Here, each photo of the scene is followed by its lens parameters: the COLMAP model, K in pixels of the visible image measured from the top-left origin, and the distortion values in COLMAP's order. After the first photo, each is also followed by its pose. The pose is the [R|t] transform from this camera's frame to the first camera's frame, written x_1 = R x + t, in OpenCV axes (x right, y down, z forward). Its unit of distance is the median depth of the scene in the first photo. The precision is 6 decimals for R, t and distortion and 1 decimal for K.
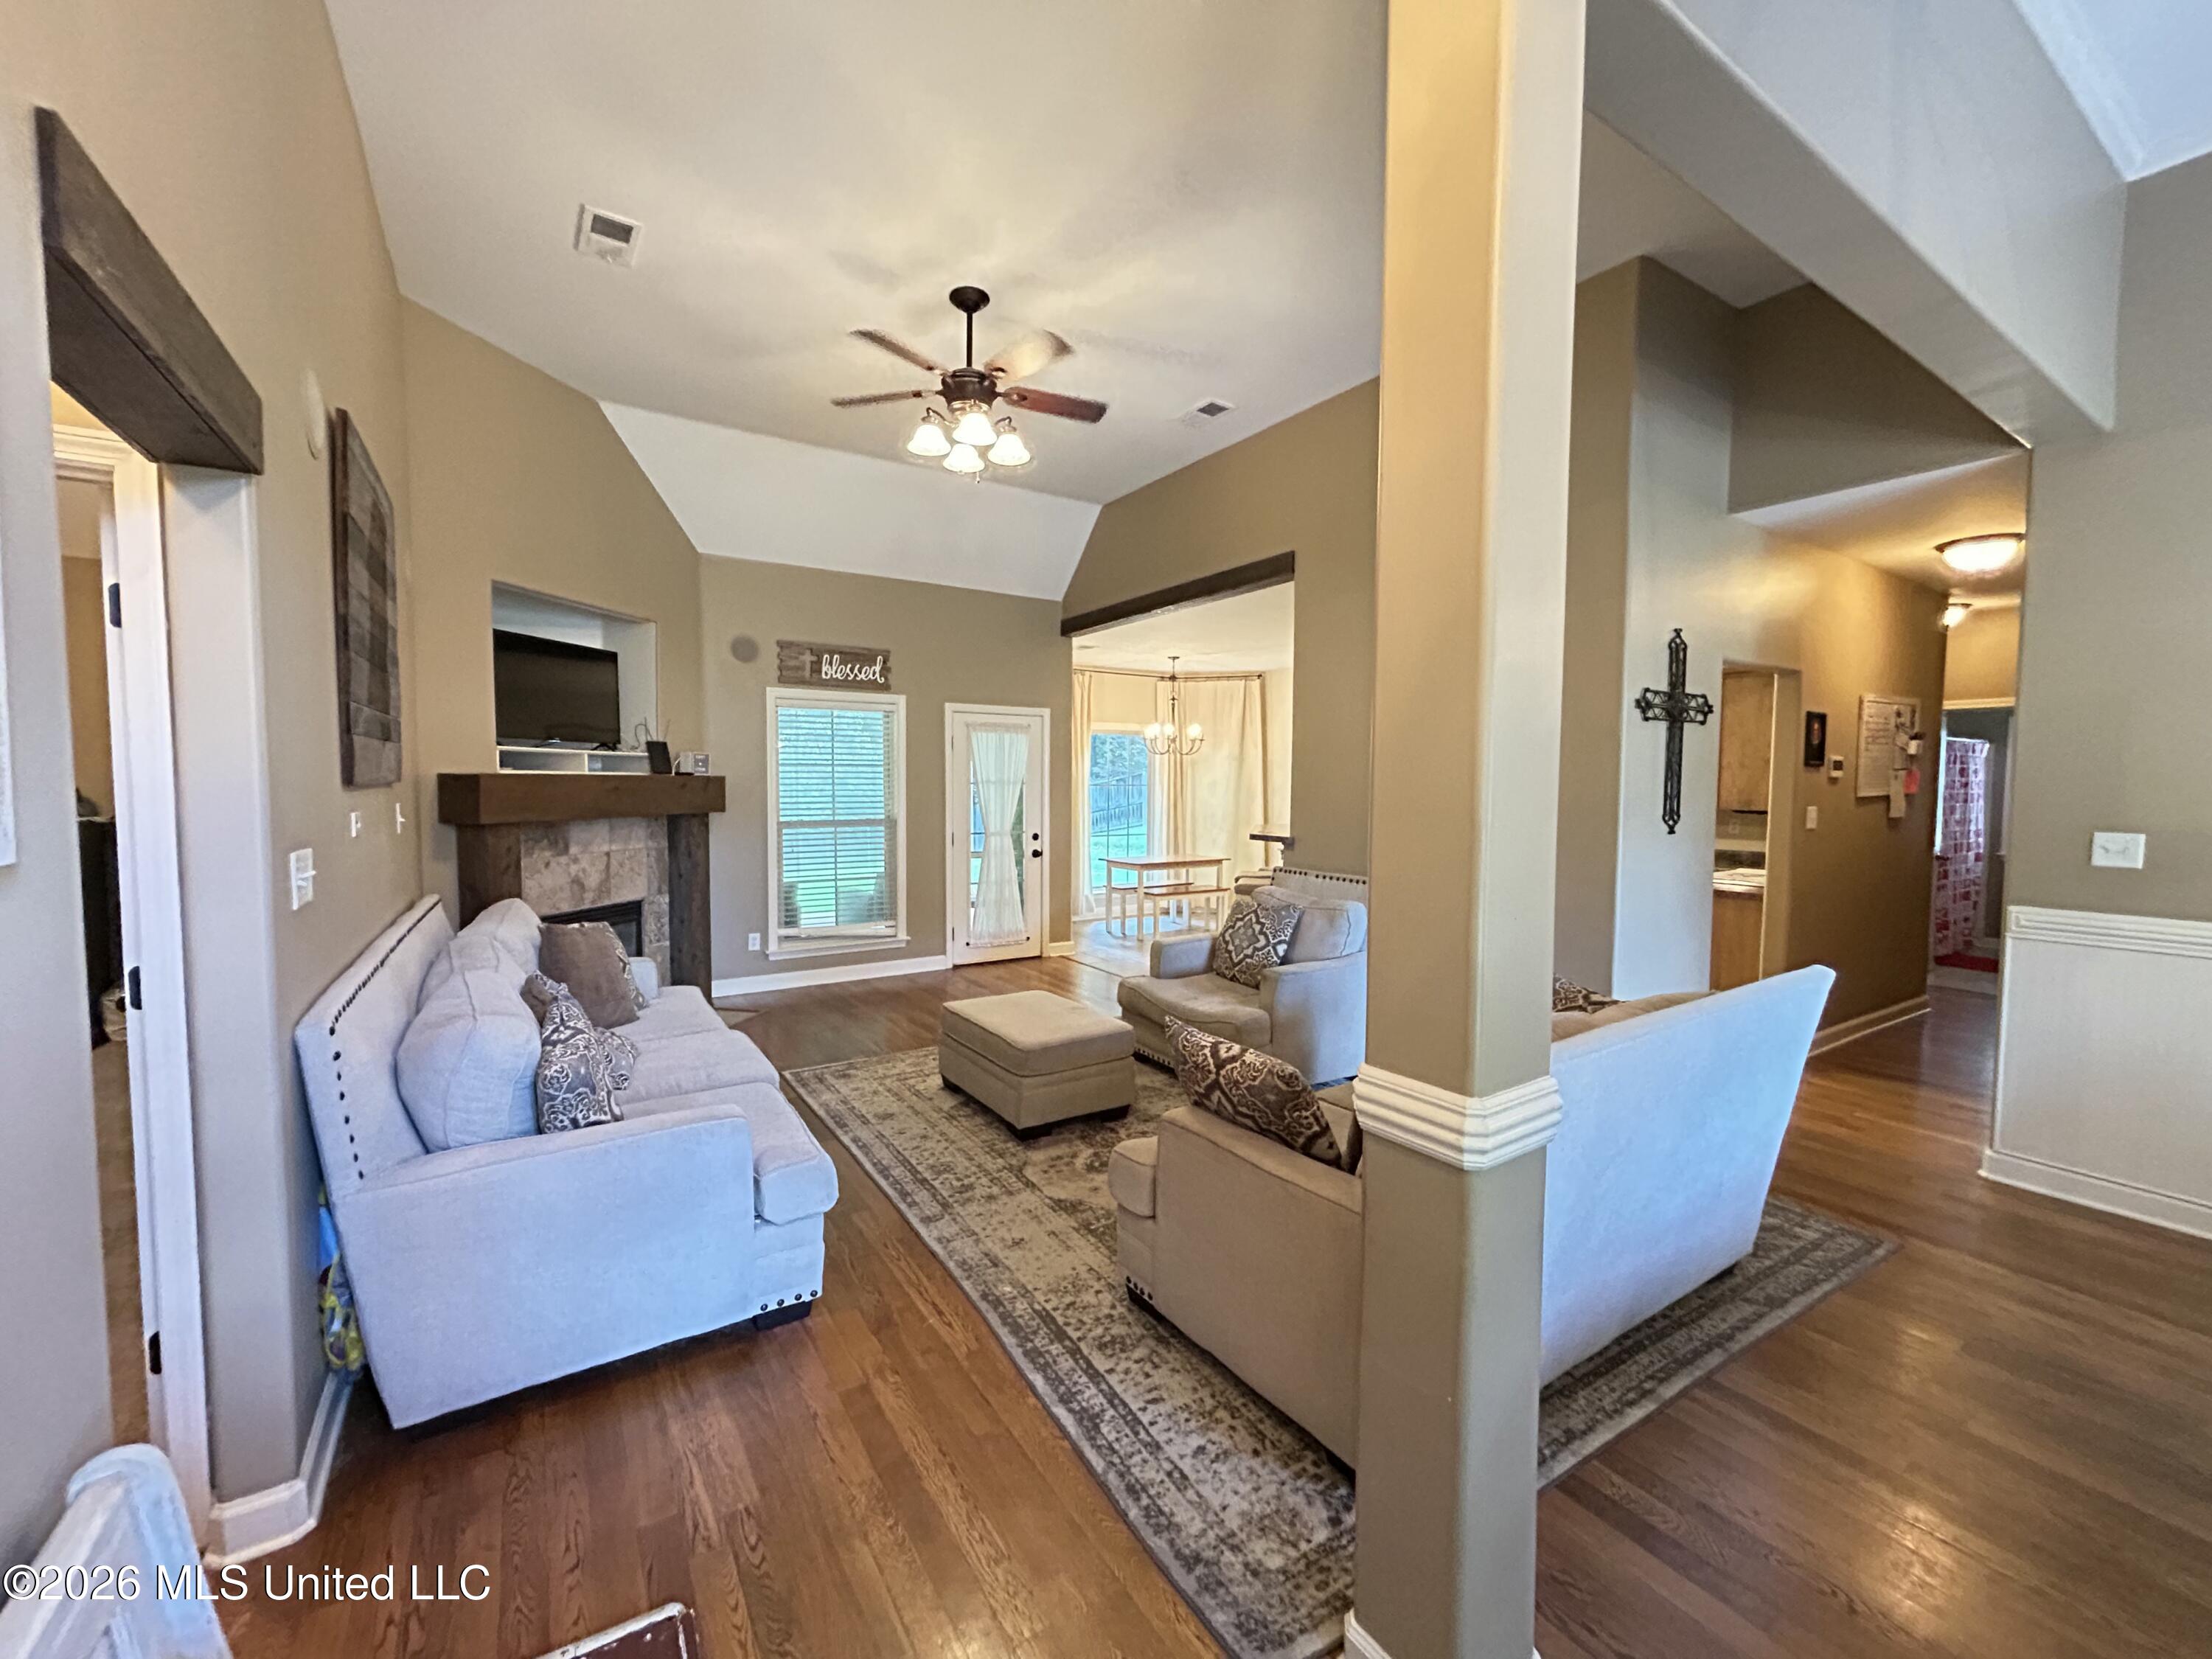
lens RADIAL K [[894.0, 0, 1105.3], [0, 894.0, 830.4], [0, 0, 1]] dist [-0.003036, -0.000525]
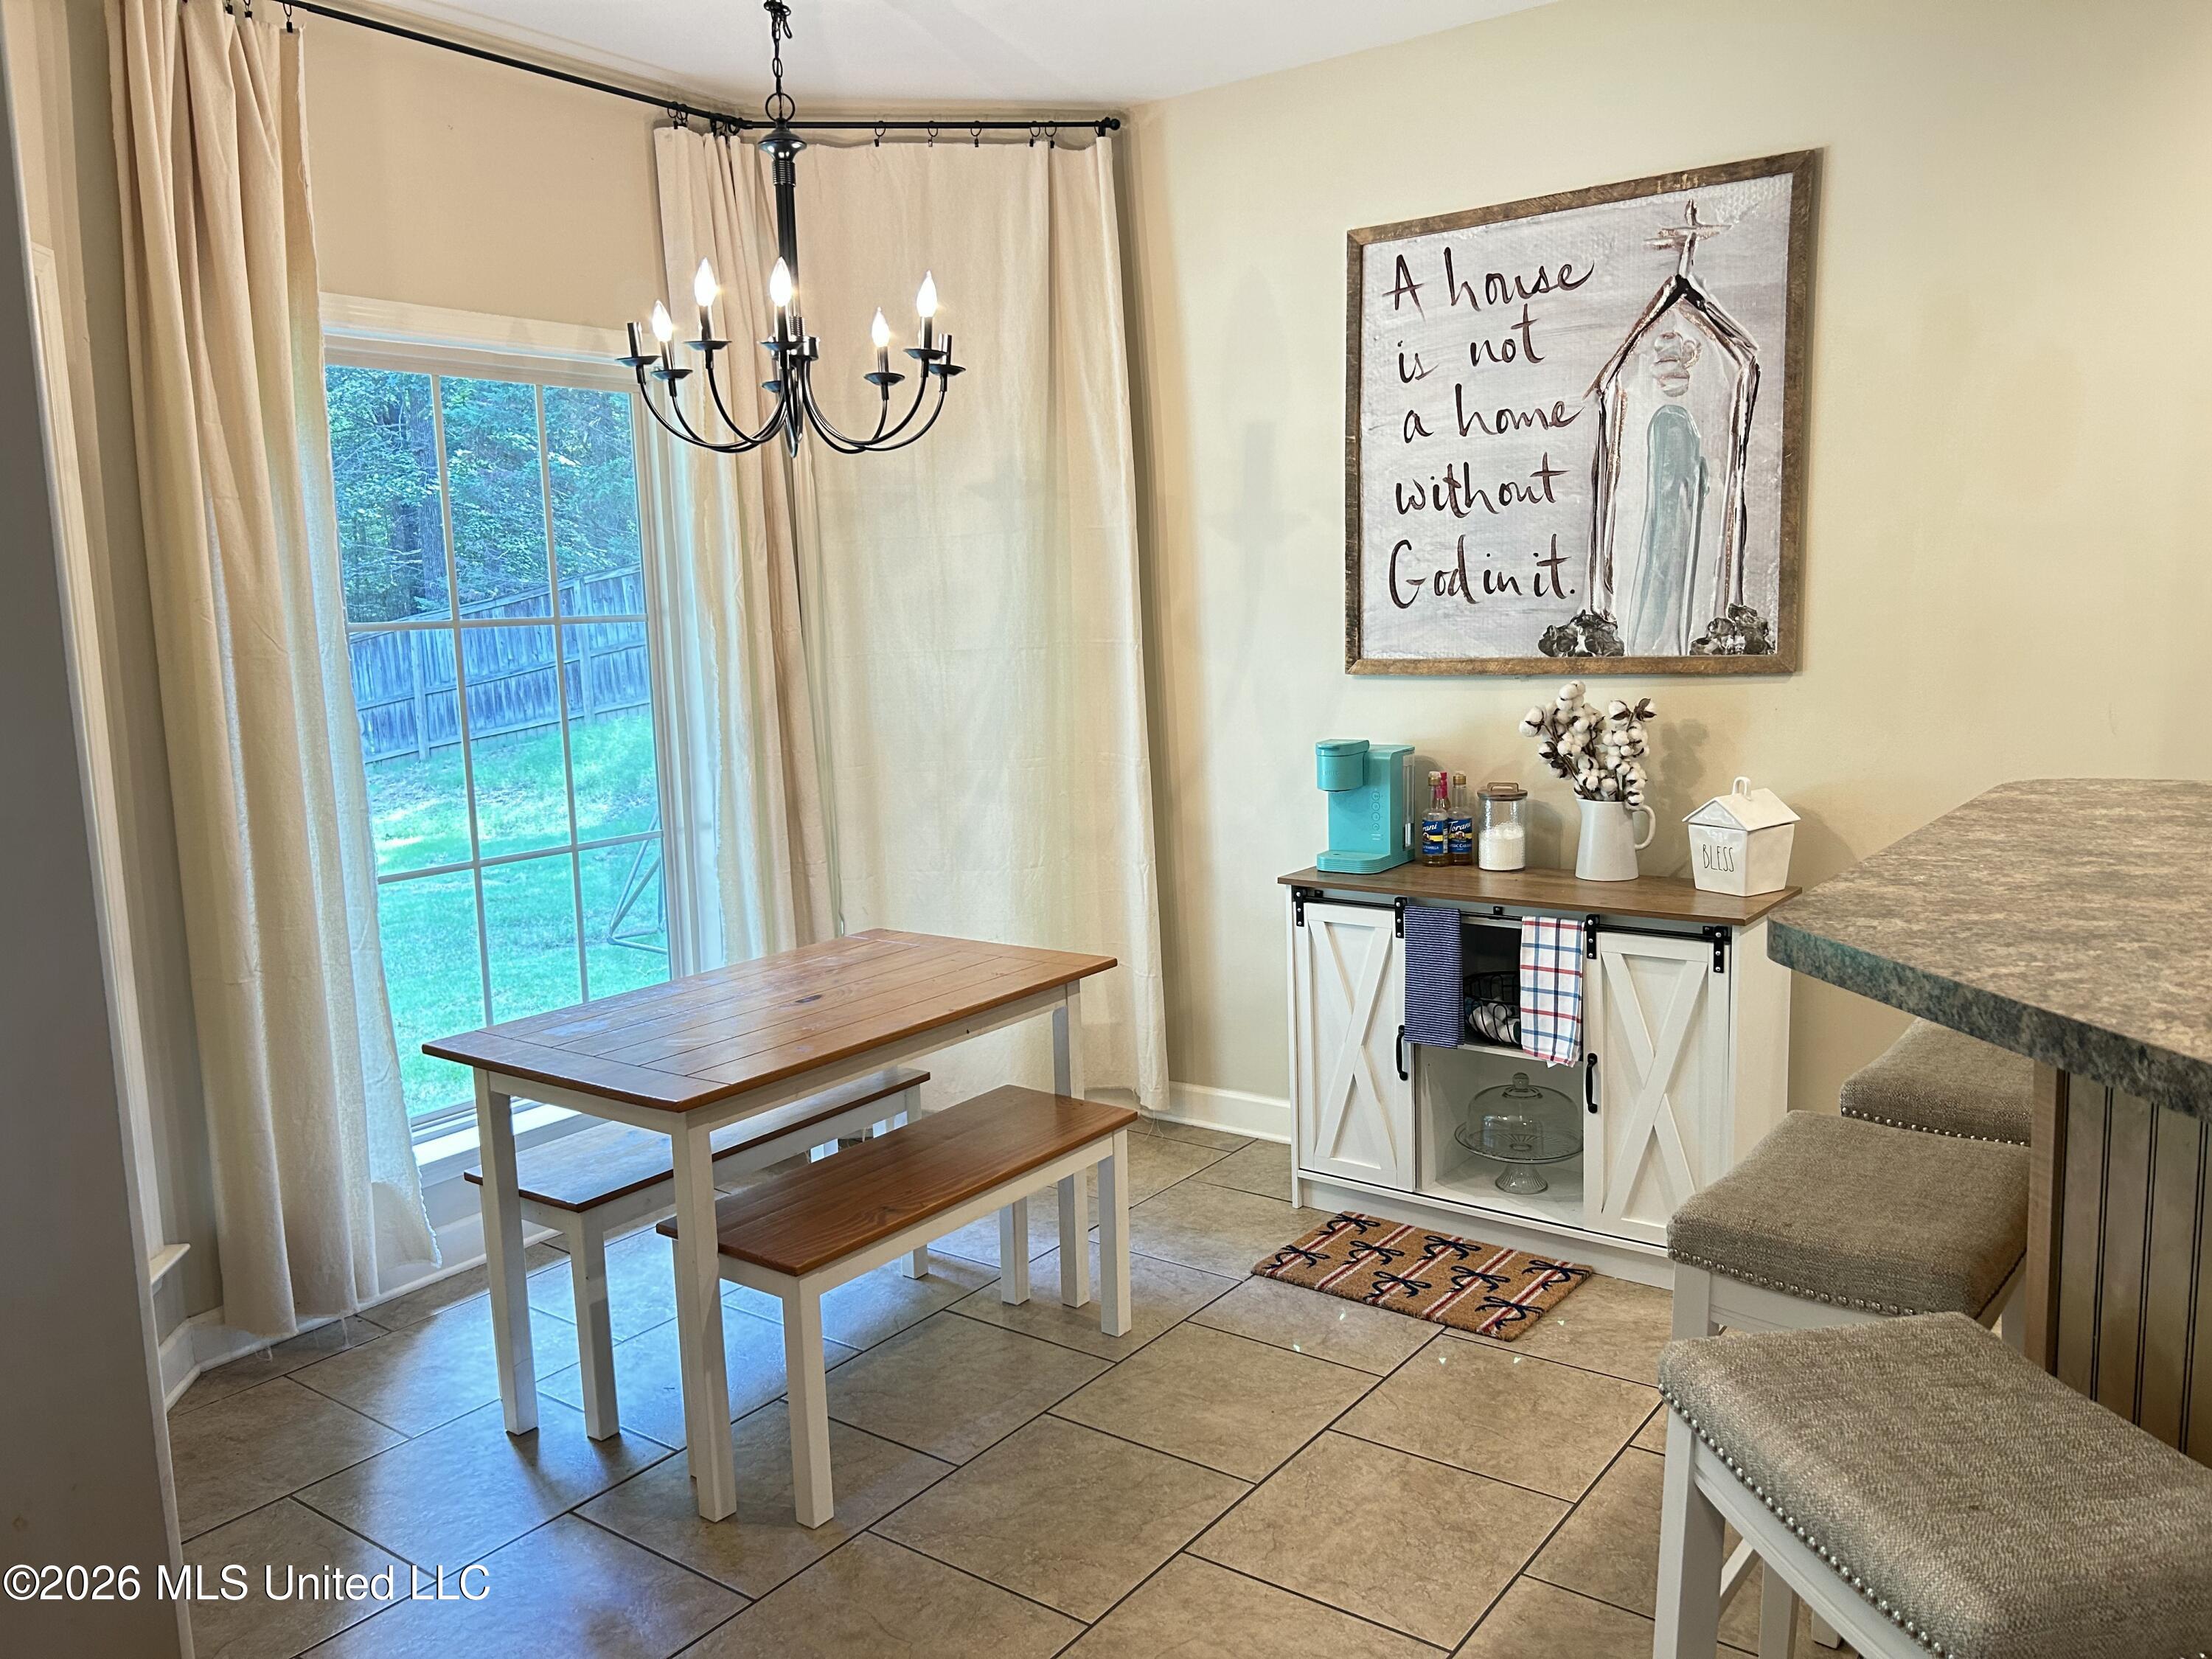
lens RADIAL K [[1668.9, 0, 1096.6], [0, 1668.9, 830.4], [0, 0, 1]] dist [0.057166, -0.056901]
pose [[0.939817, -0.079940, 0.332196, 0.015803], [0.052101, 0.994405, 0.091896, -0.053160], [-0.337683, -0.069057, 0.938723, 1.014881]]
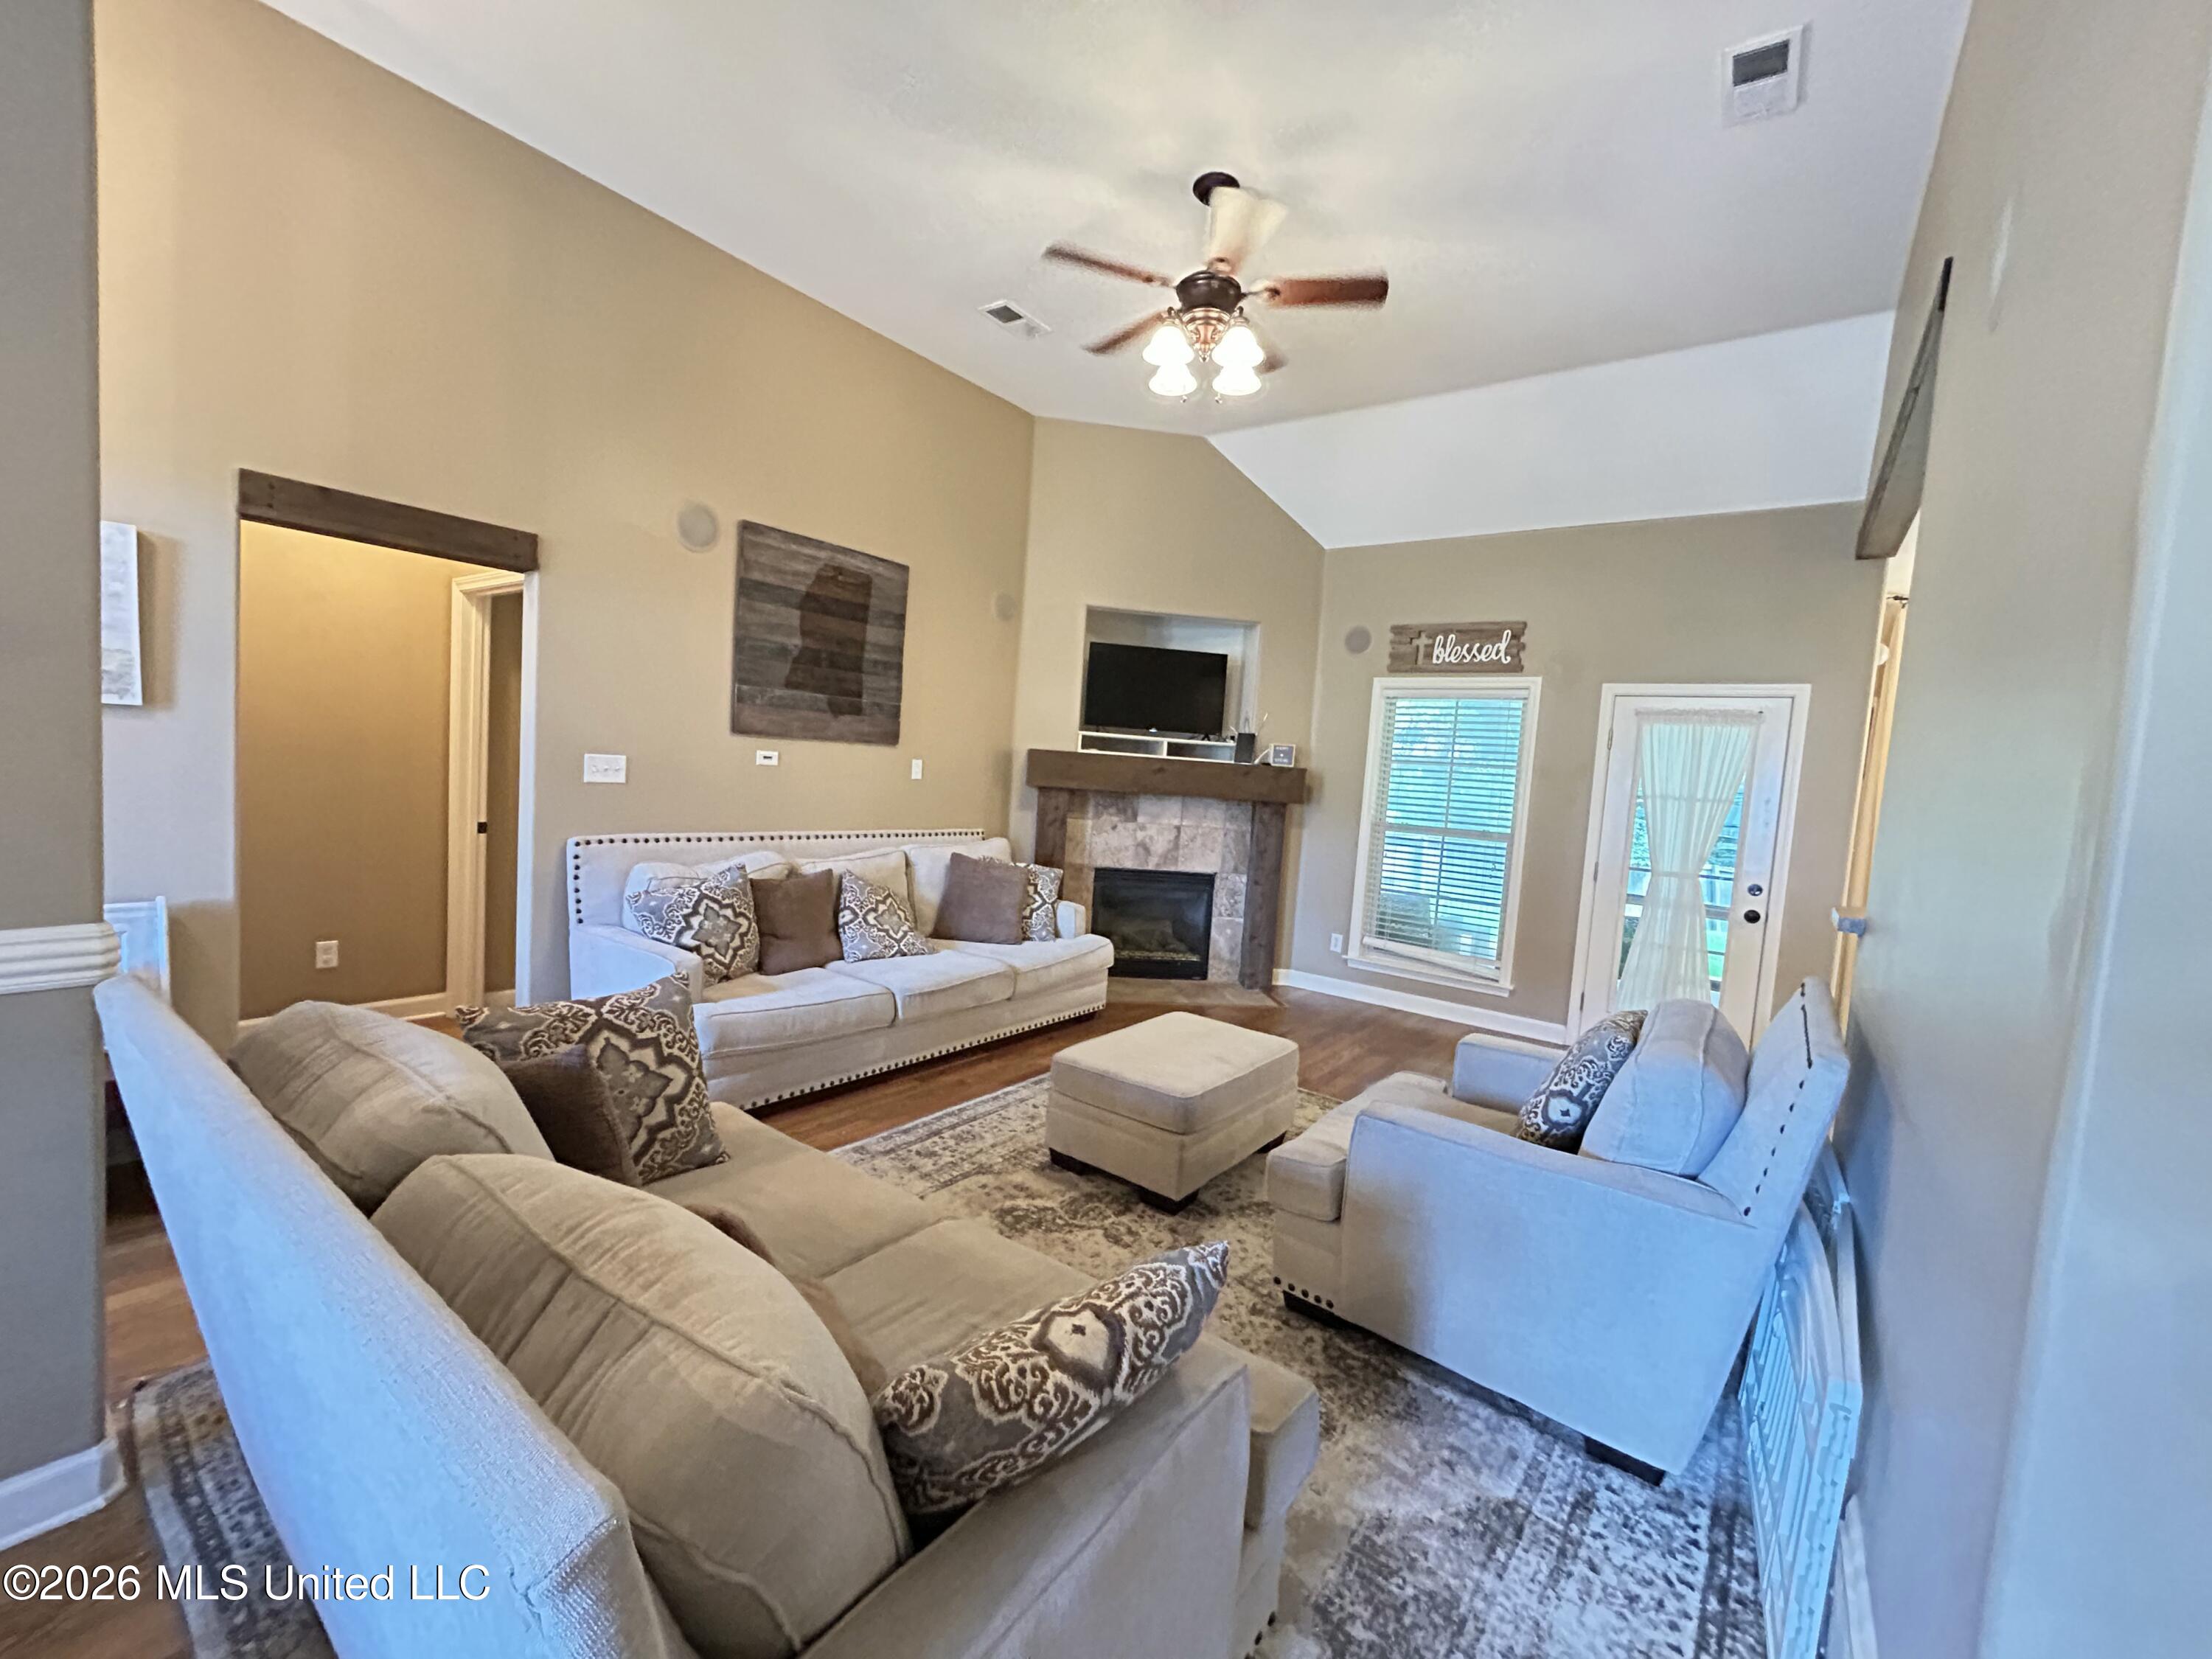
lens RADIAL K [[894.0, 0, 1102.3], [0, 894.0, 833.3], [0, 0, 1]] dist [-0.003036, -0.000525]
pose [[0.337451, 0.088798, -0.937145, 0.466068], [-0.119058, 0.991572, 0.051084, -0.013278], [0.933784, 0.094337, 0.345179, 0.470376]]
